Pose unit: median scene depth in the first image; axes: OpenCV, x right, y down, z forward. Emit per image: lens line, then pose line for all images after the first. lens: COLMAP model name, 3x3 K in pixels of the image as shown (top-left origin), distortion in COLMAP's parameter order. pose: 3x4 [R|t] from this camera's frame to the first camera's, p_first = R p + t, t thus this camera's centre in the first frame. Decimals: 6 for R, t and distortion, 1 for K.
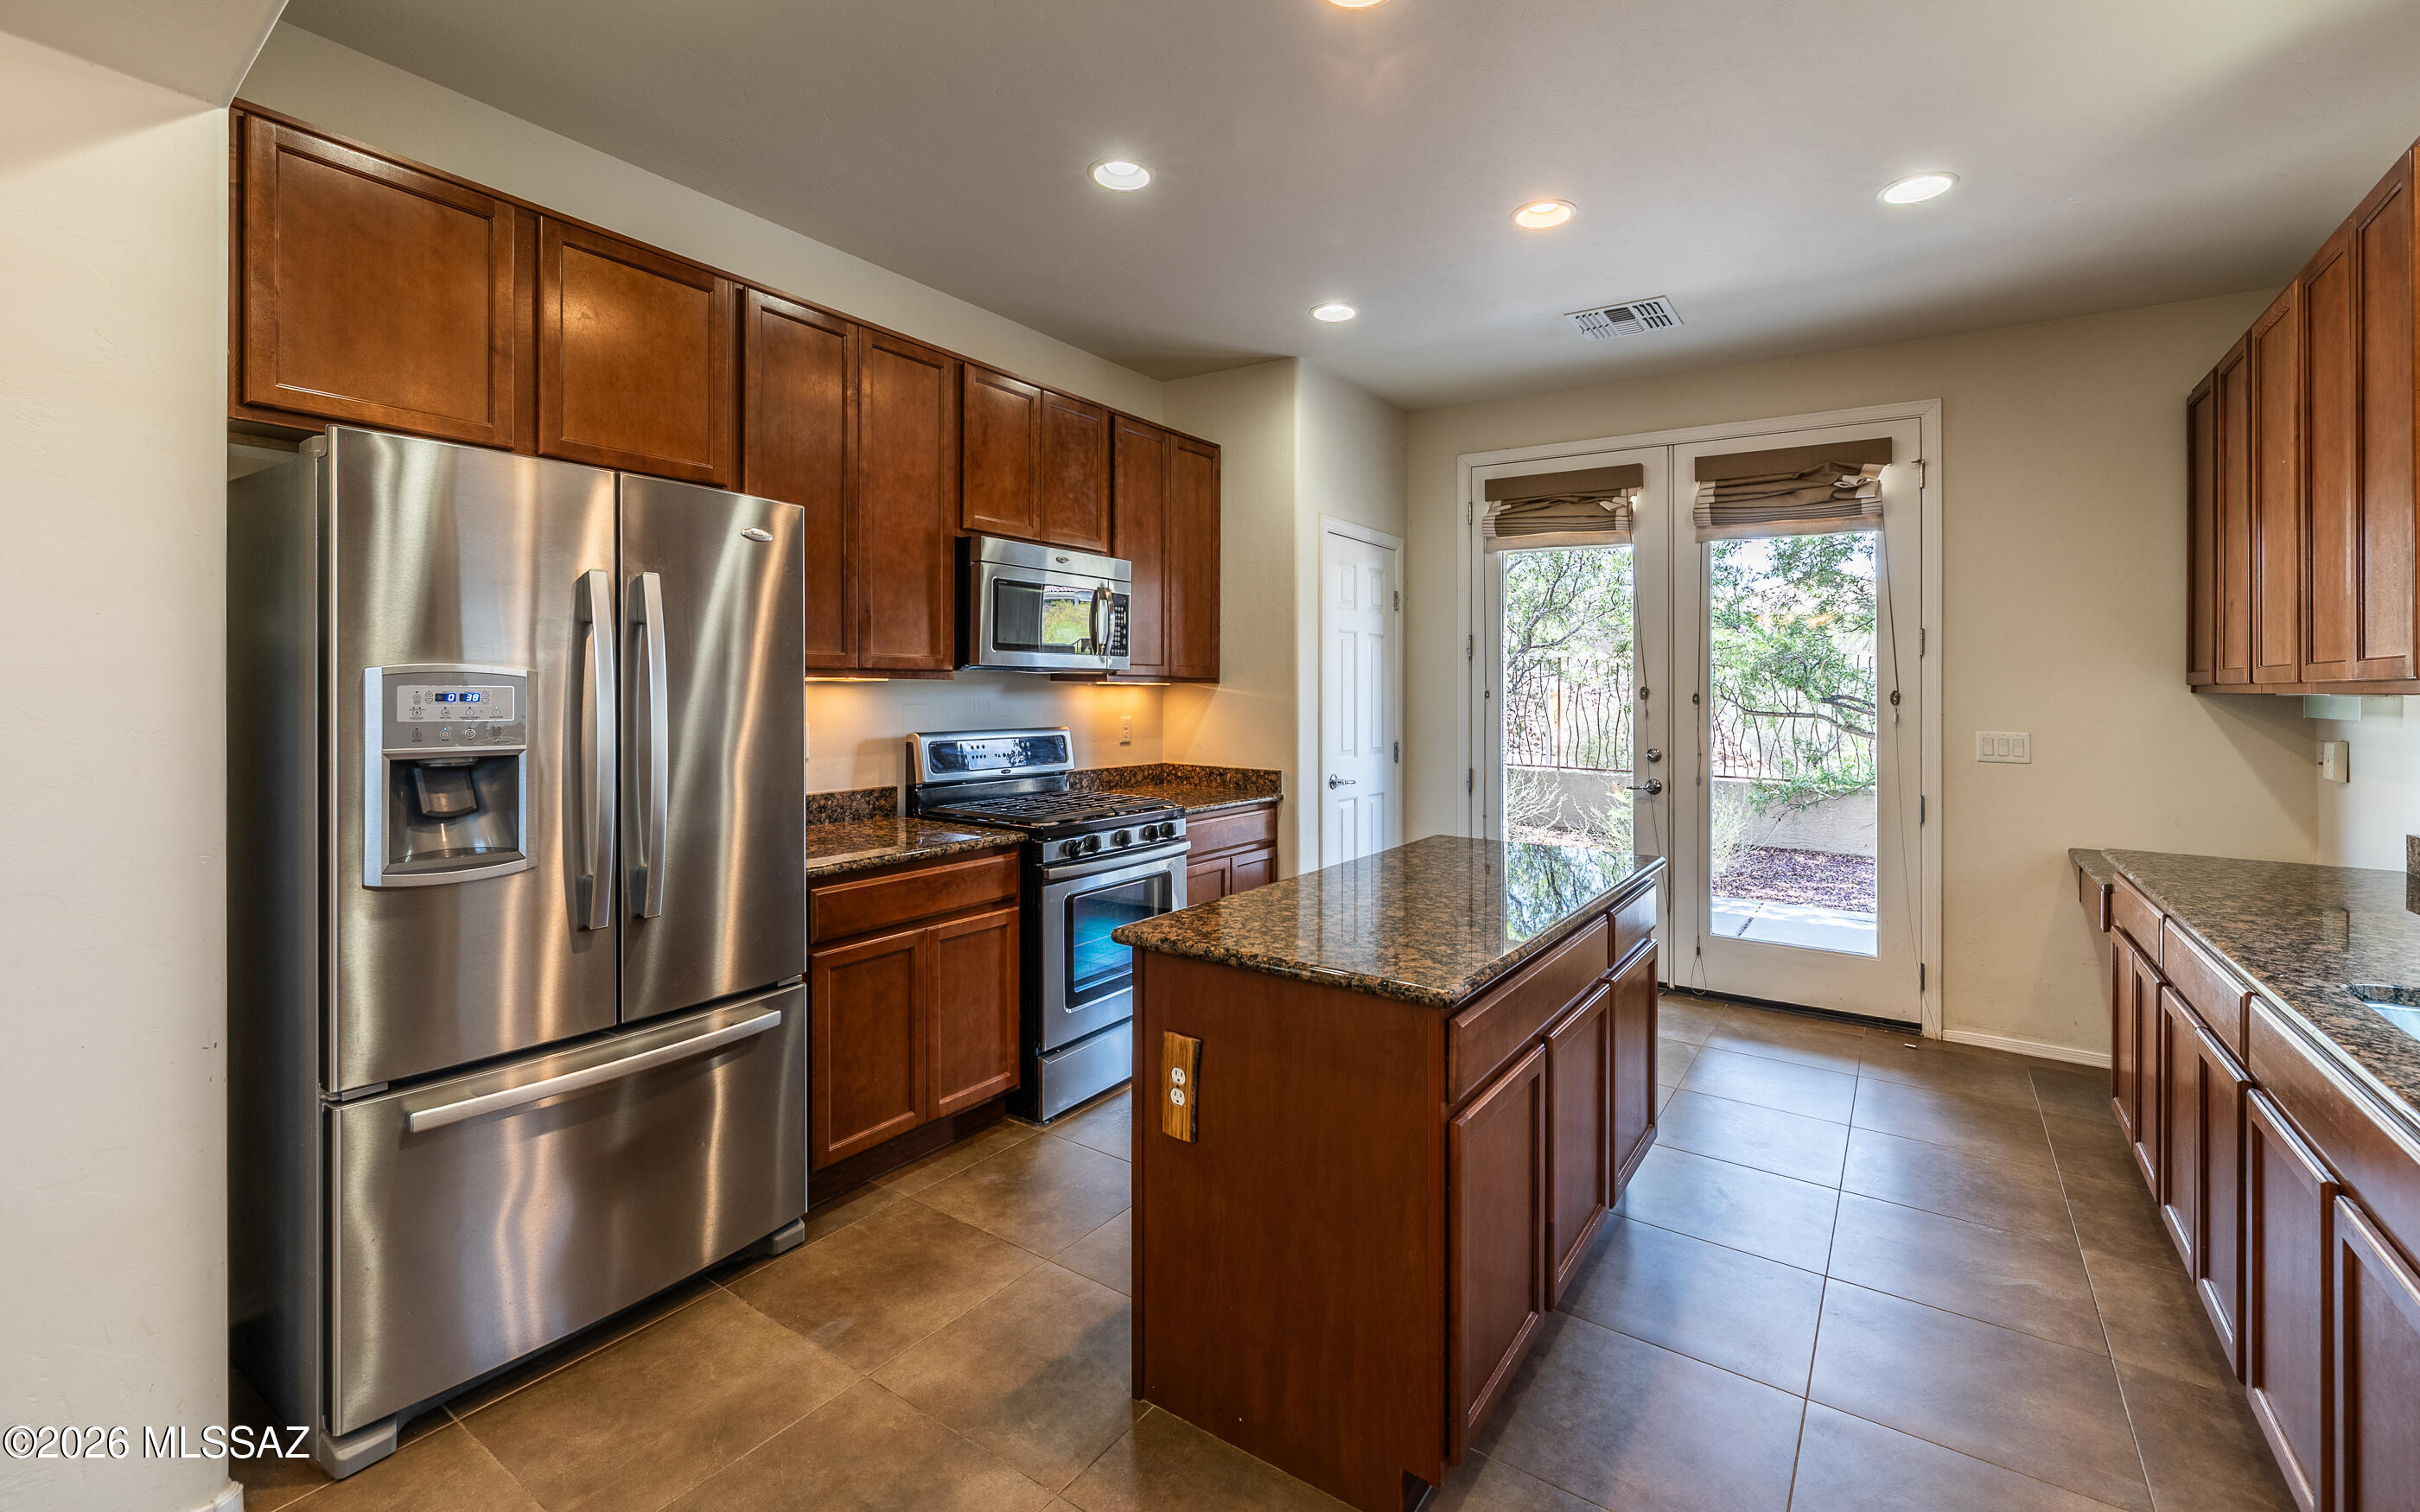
lens RADIAL K [[1037.9, 0, 1176.1], [0, 1037.9, 692.8], [0, 0, 1]] dist [-0.003454, -0.000168]
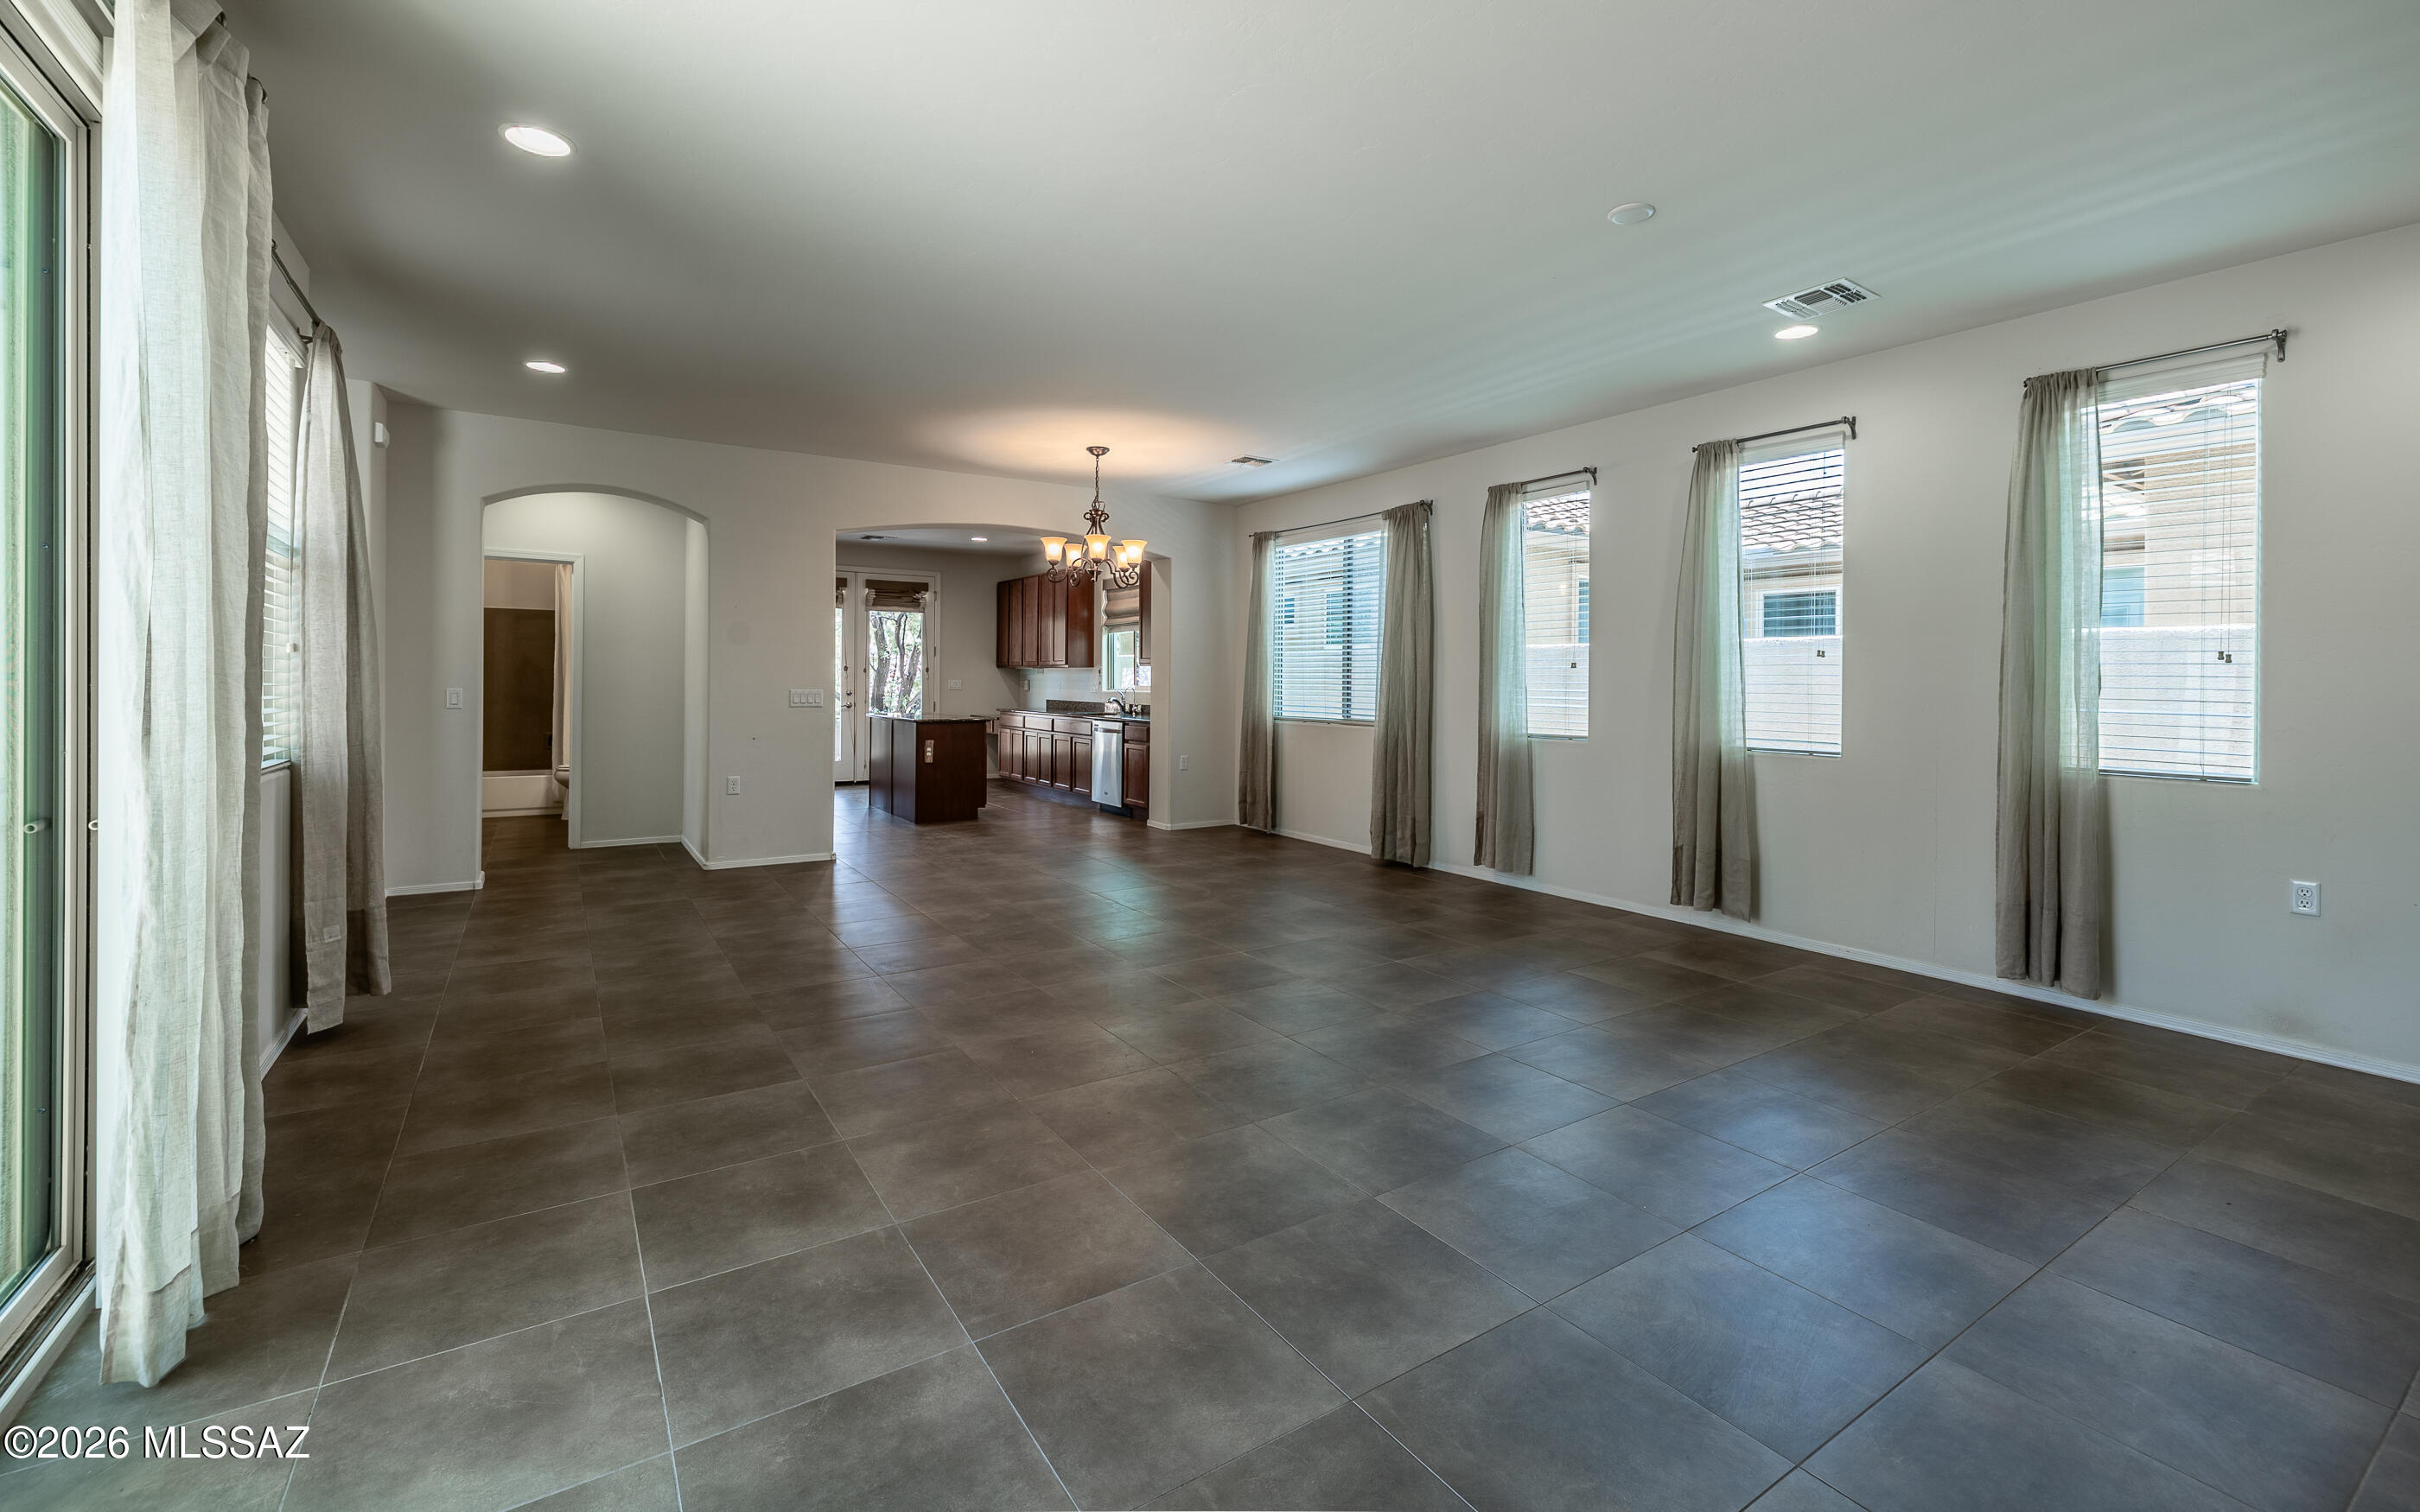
lens RADIAL K [[1037.9, 0, 1240.1], [0, 1037.9, 692.6], [0, 0, 1]] dist [-0.003454, -0.000168]
pose [[0.353765, -0.020528, 0.935109, -1.666367], [0.002572, 0.999777, 0.020975, 0.010197], [-0.935331, -0.005015, 0.353739, -0.841140]]
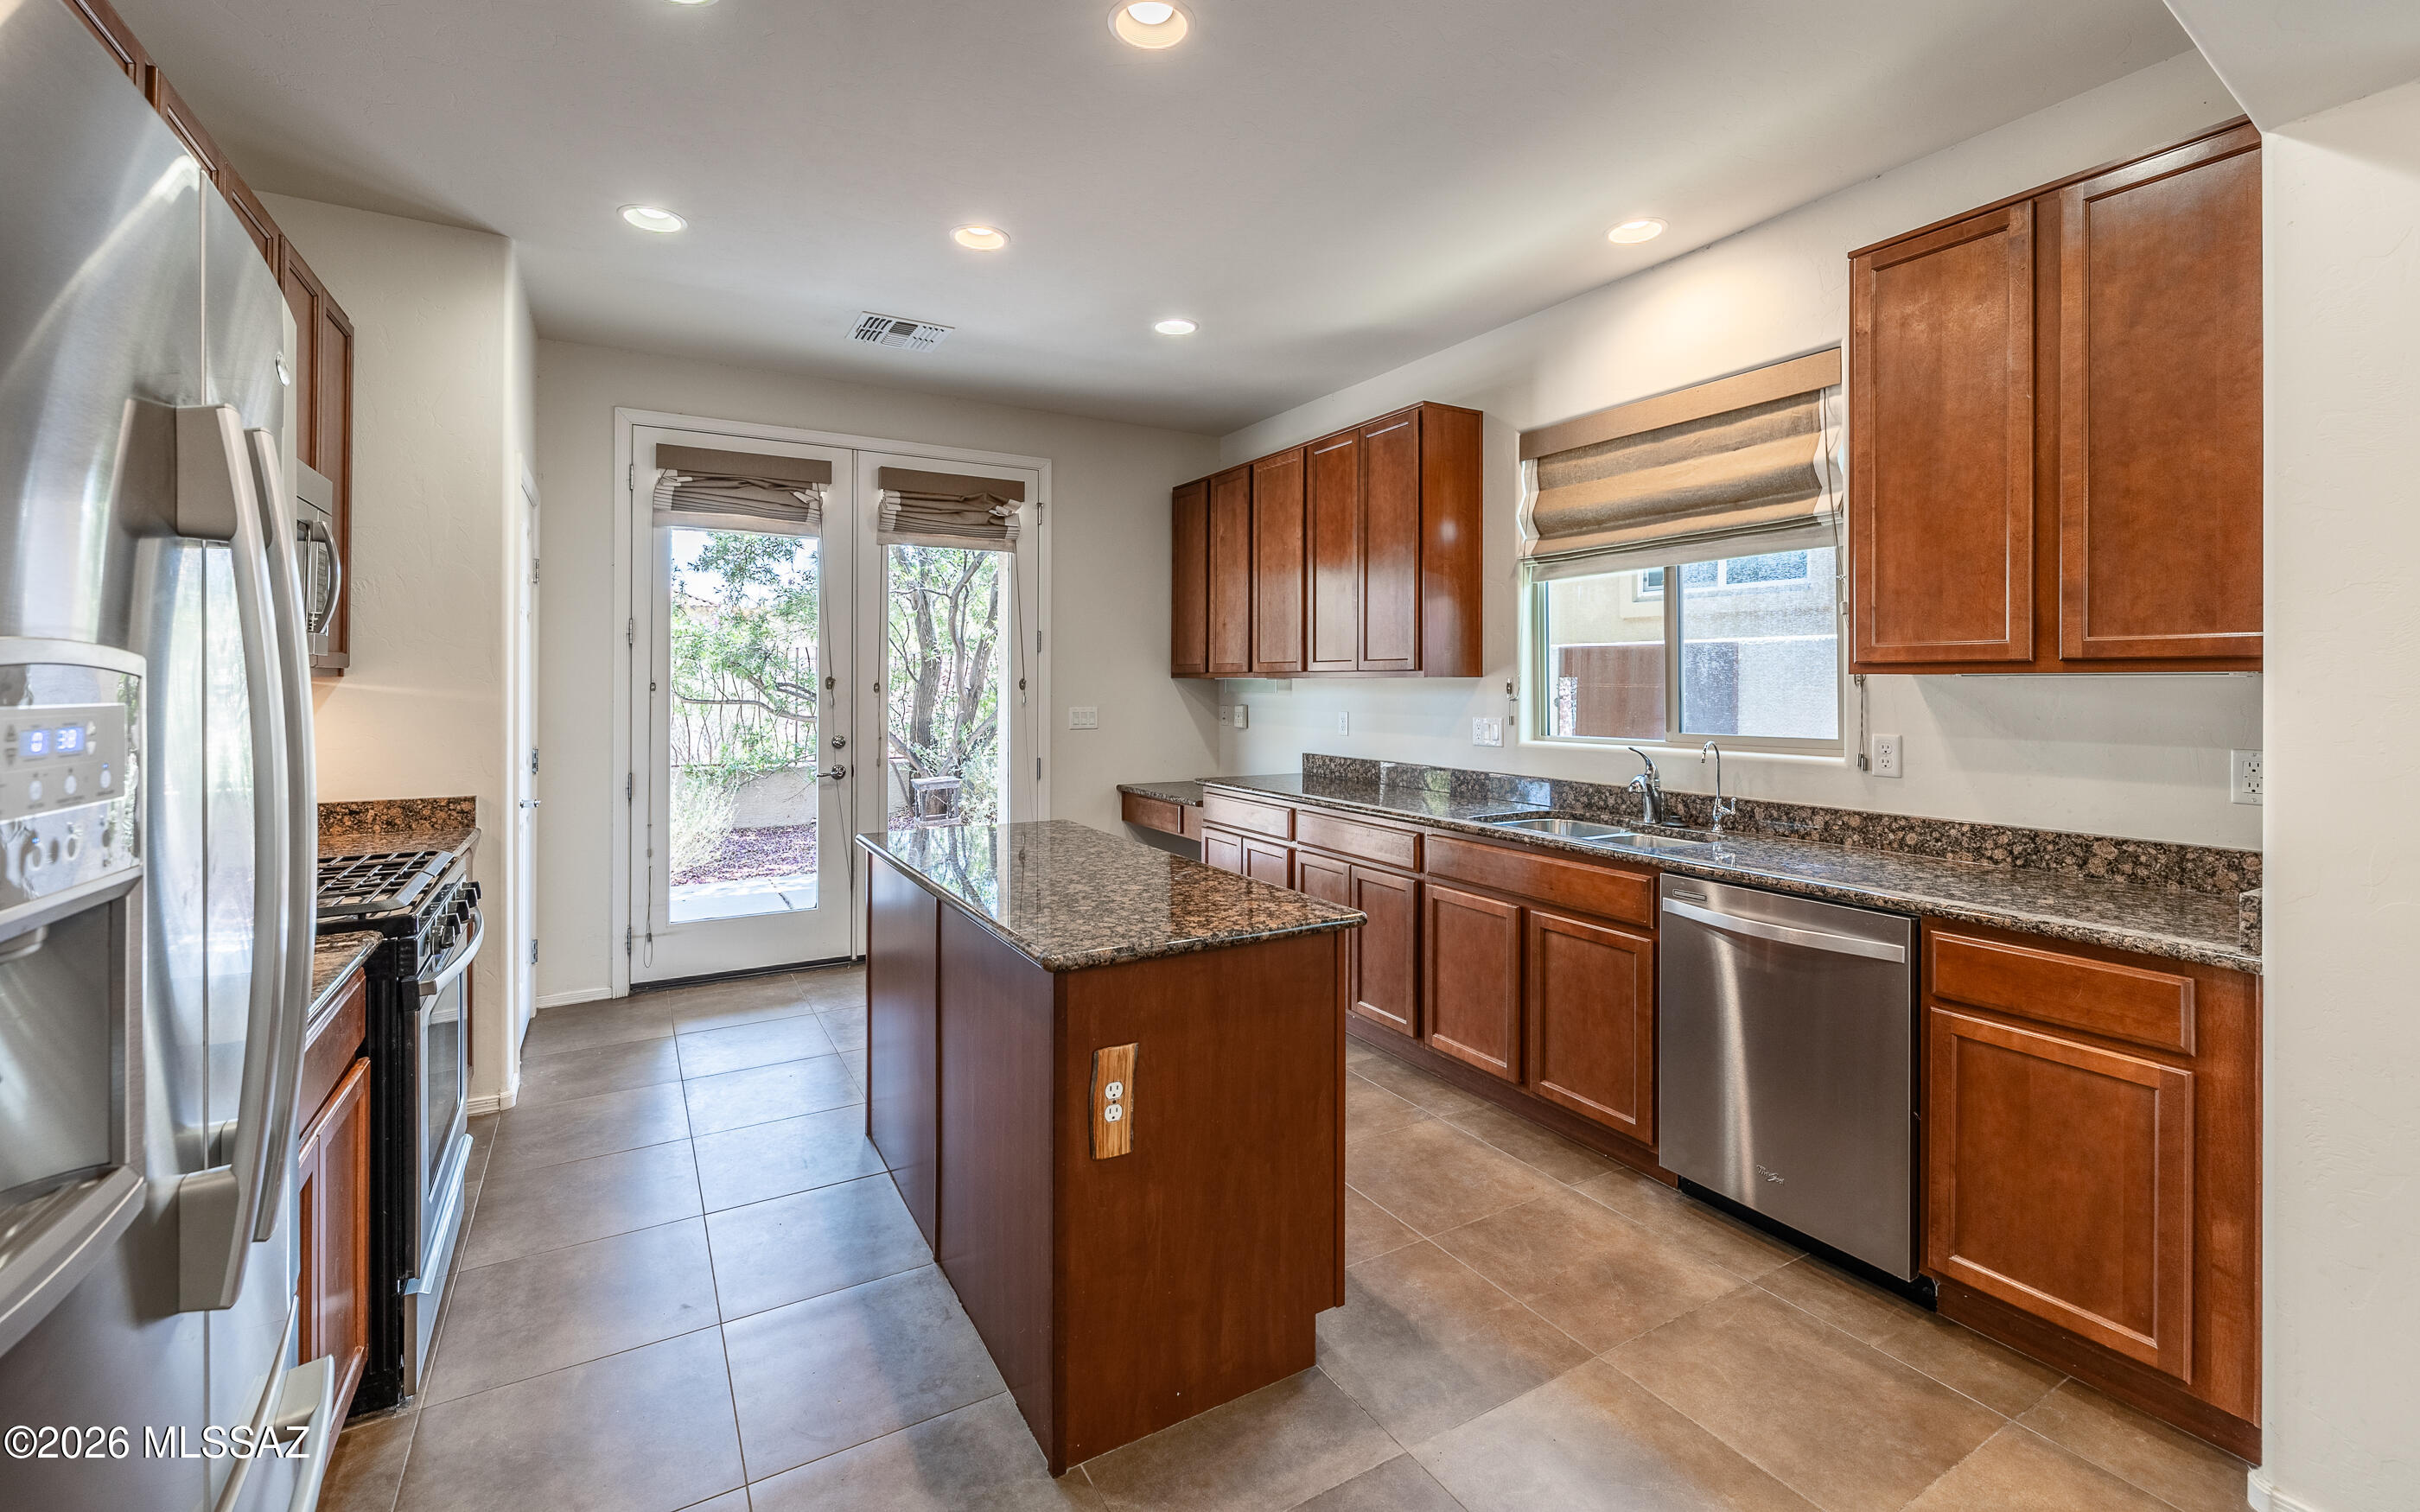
lens RADIAL K [[1037.9, 0, 1239.3], [0, 1037.9, 678.7], [0, 0, 1]] dist [-0.003454, -0.000168]
pose [[0.398854, -0.009586, 0.916964, -0.356747], [0.011046, 0.999923, 0.005648, -0.005600], [-0.916948, 0.007877, 0.398929, 0.222550]]
